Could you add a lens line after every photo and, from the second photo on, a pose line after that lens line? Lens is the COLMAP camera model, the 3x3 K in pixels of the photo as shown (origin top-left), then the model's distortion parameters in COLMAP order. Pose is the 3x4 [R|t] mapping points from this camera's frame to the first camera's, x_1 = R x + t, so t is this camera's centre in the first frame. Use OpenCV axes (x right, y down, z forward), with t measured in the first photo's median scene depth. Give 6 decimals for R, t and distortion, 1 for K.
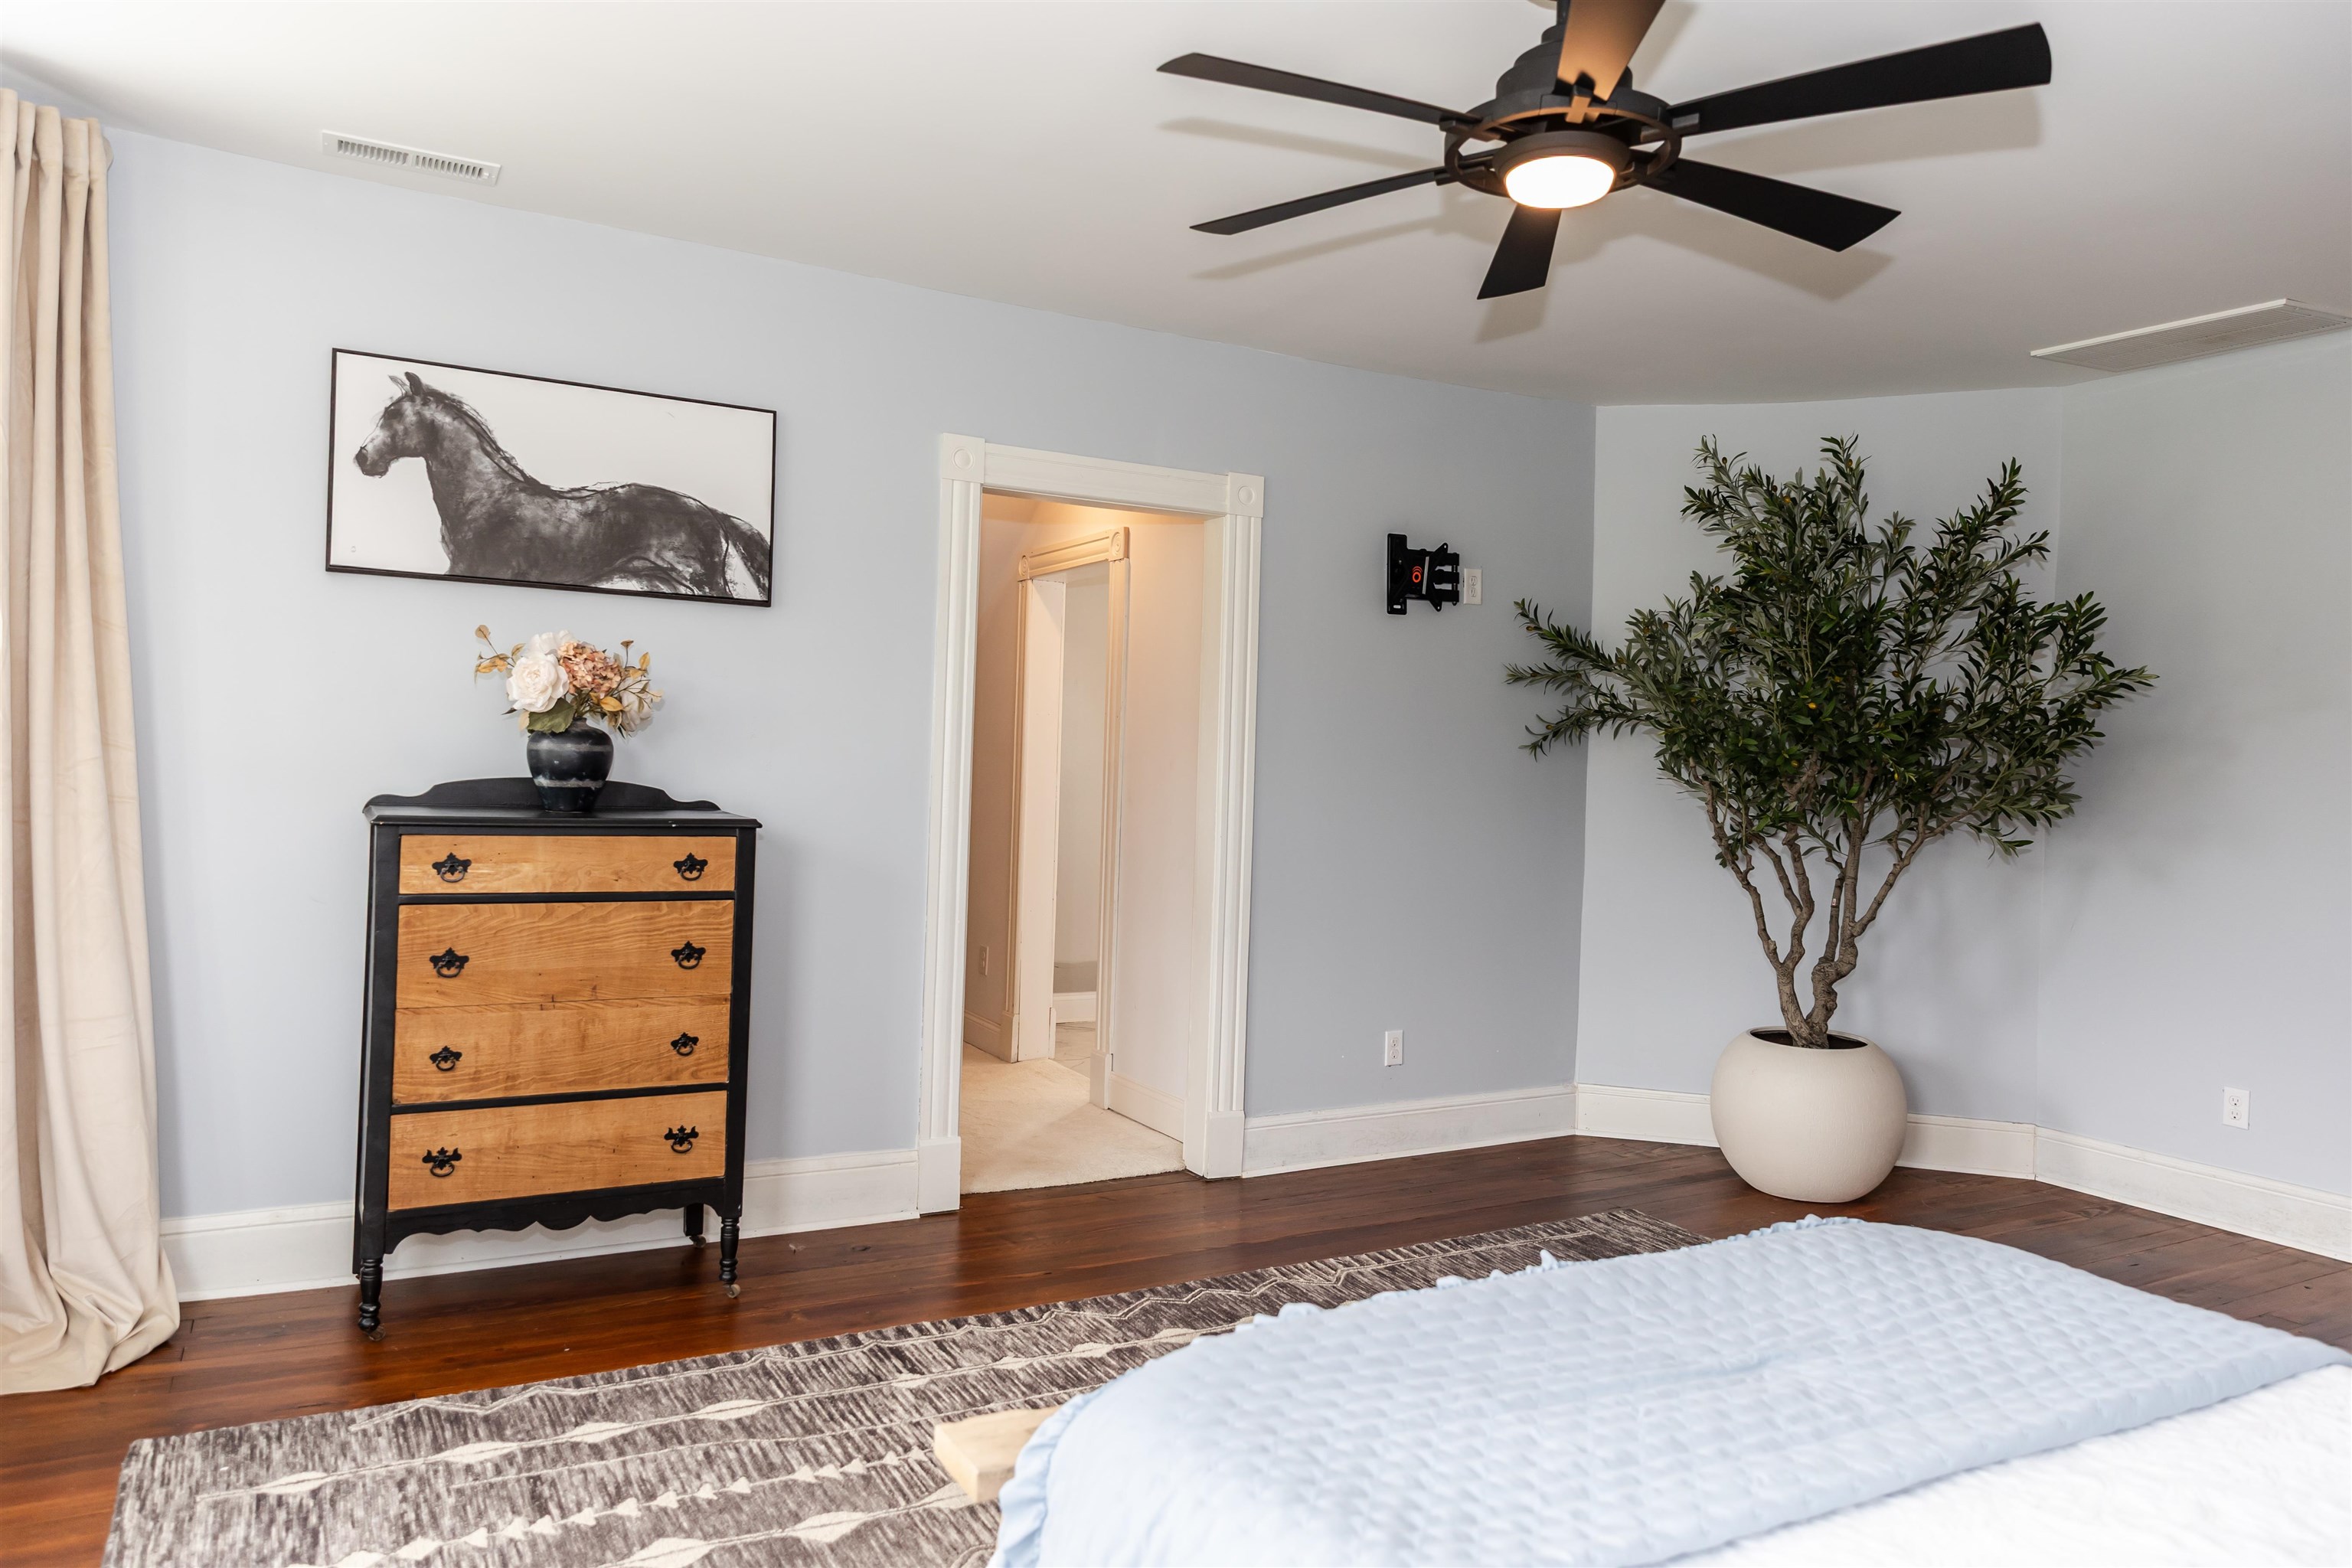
lens RADIAL K [[1571.8, 0, 1172.7], [0, 1571.8, 780.0], [0, 0, 1]] dist [0.023273, 0.004531]
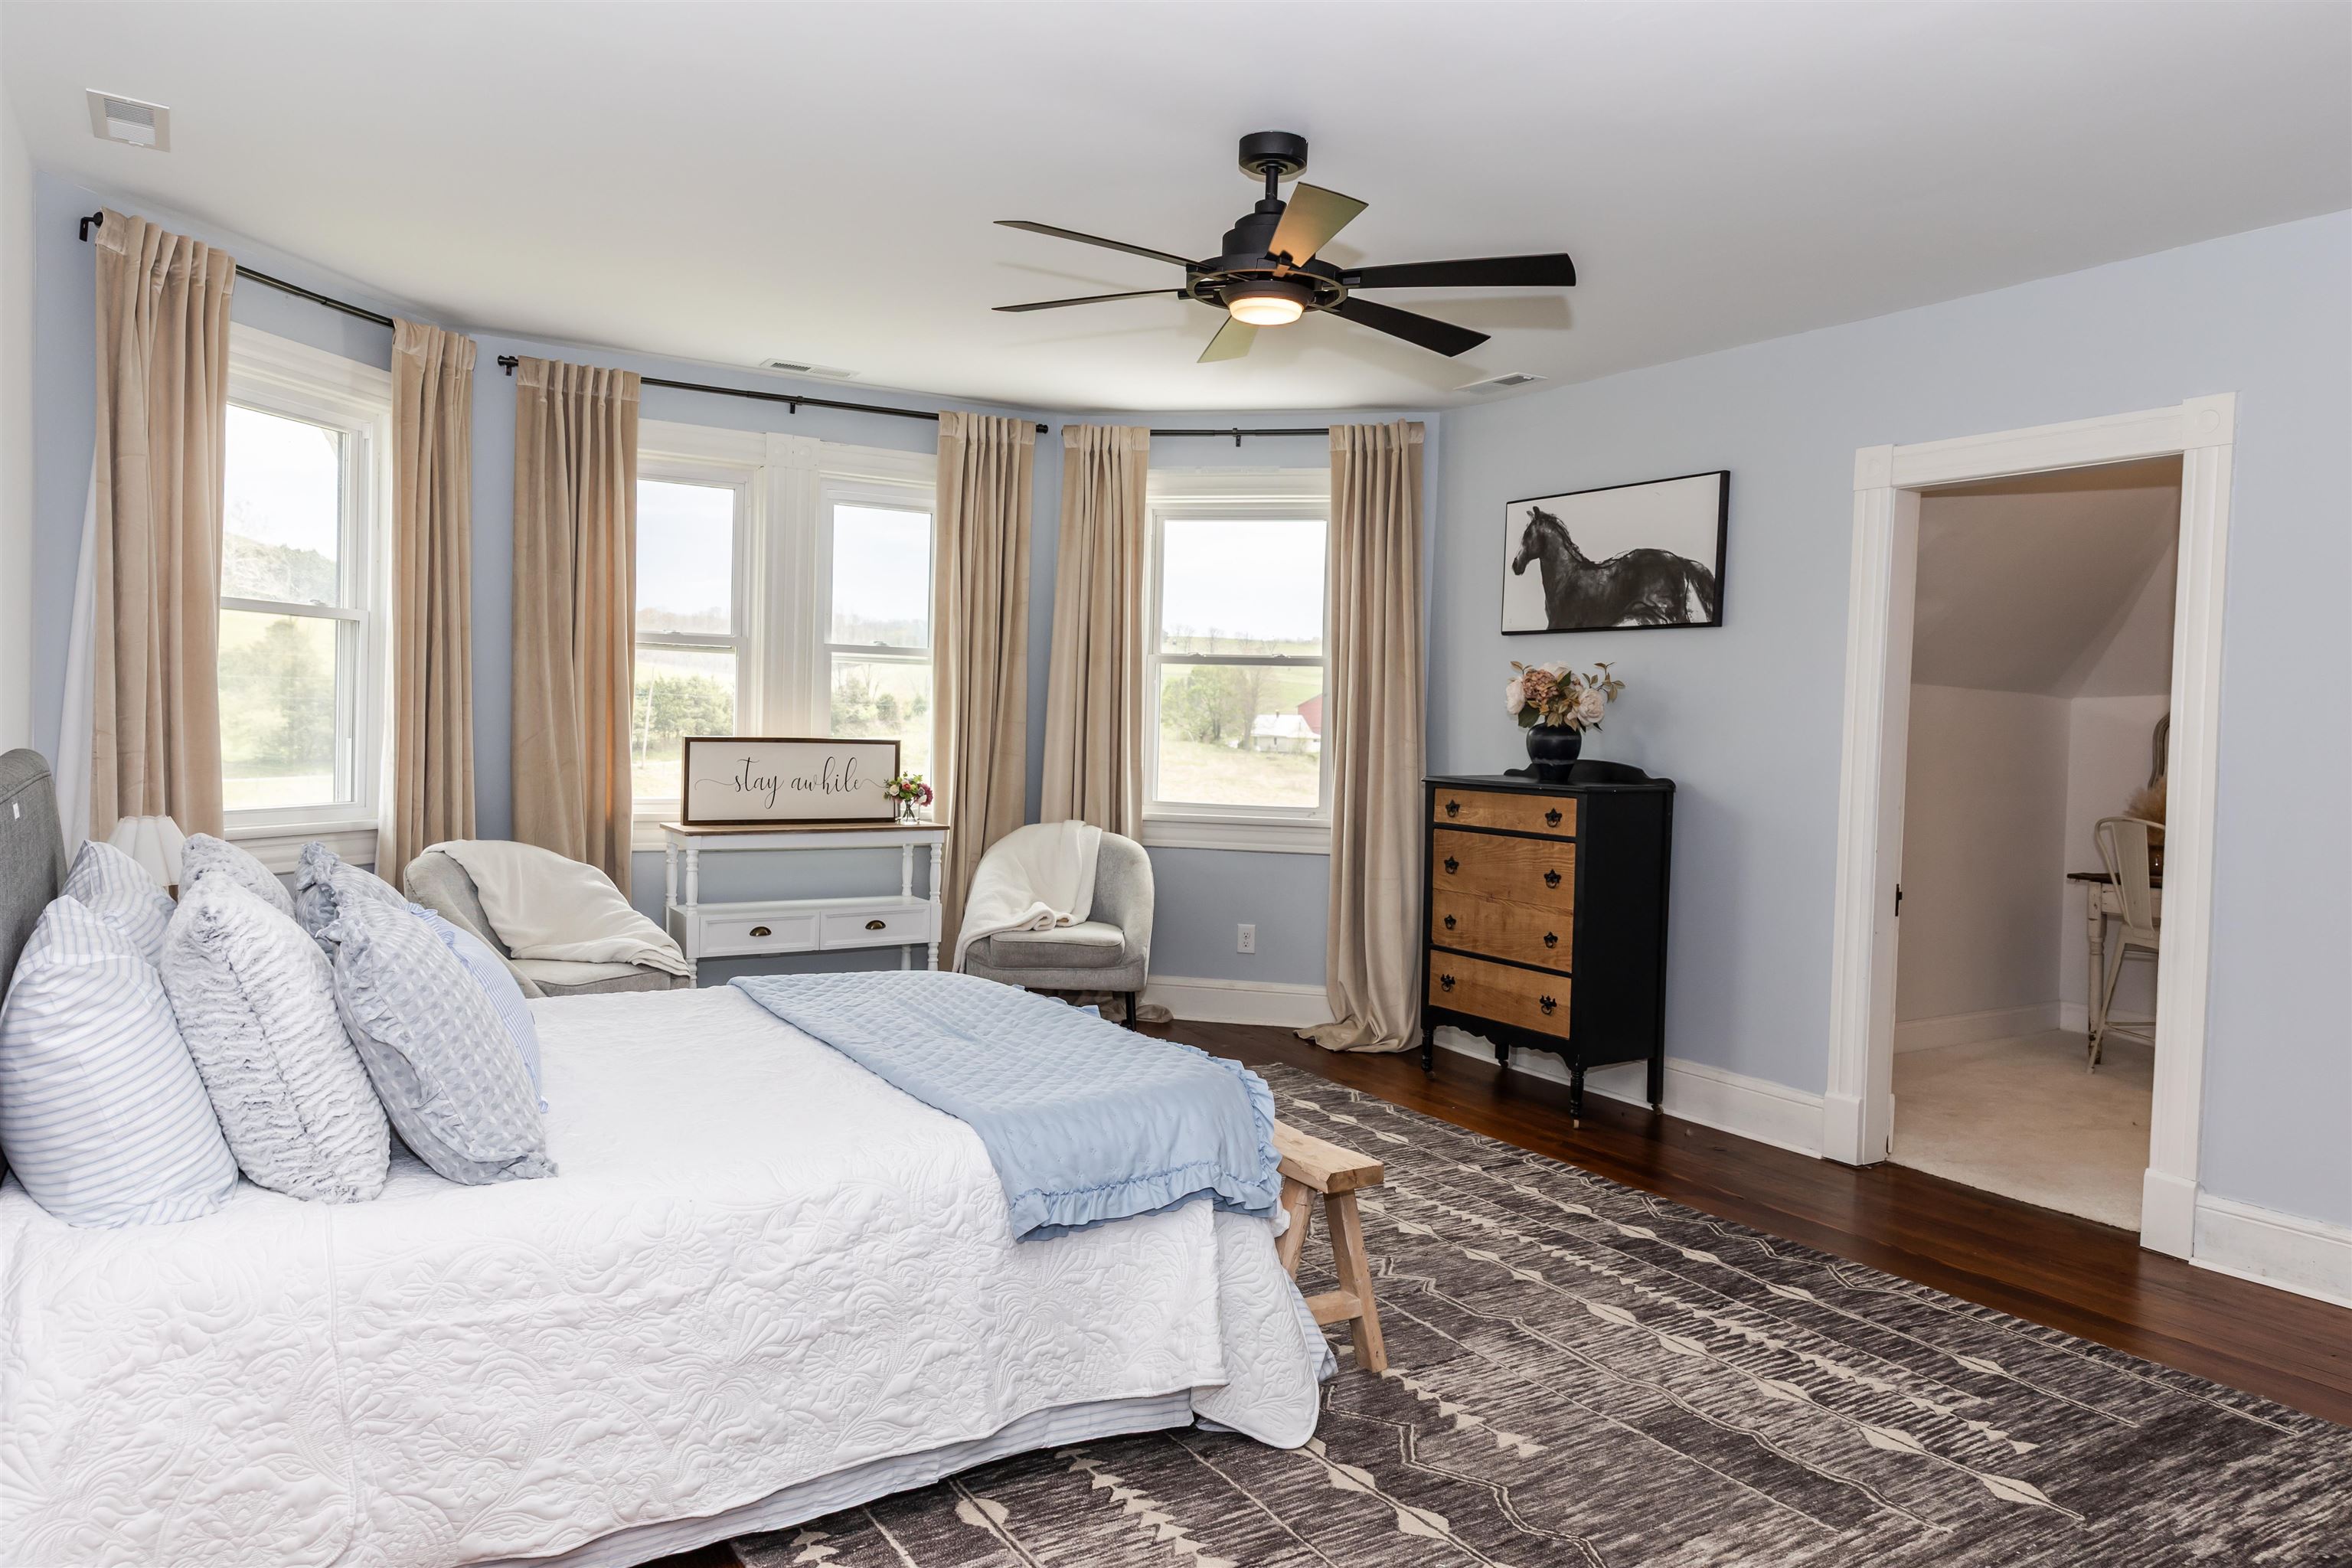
lens RADIAL K [[1571.8, 0, 1176.2], [0, 1571.8, 783.9], [0, 0, 1]] dist [0.023273, 0.004531]
pose [[0.052106, 0.008928, -0.998602, 1.071246], [-0.037983, 0.999254, 0.006952, 0.025751], [0.997919, 0.037568, 0.052406, 0.550994]]
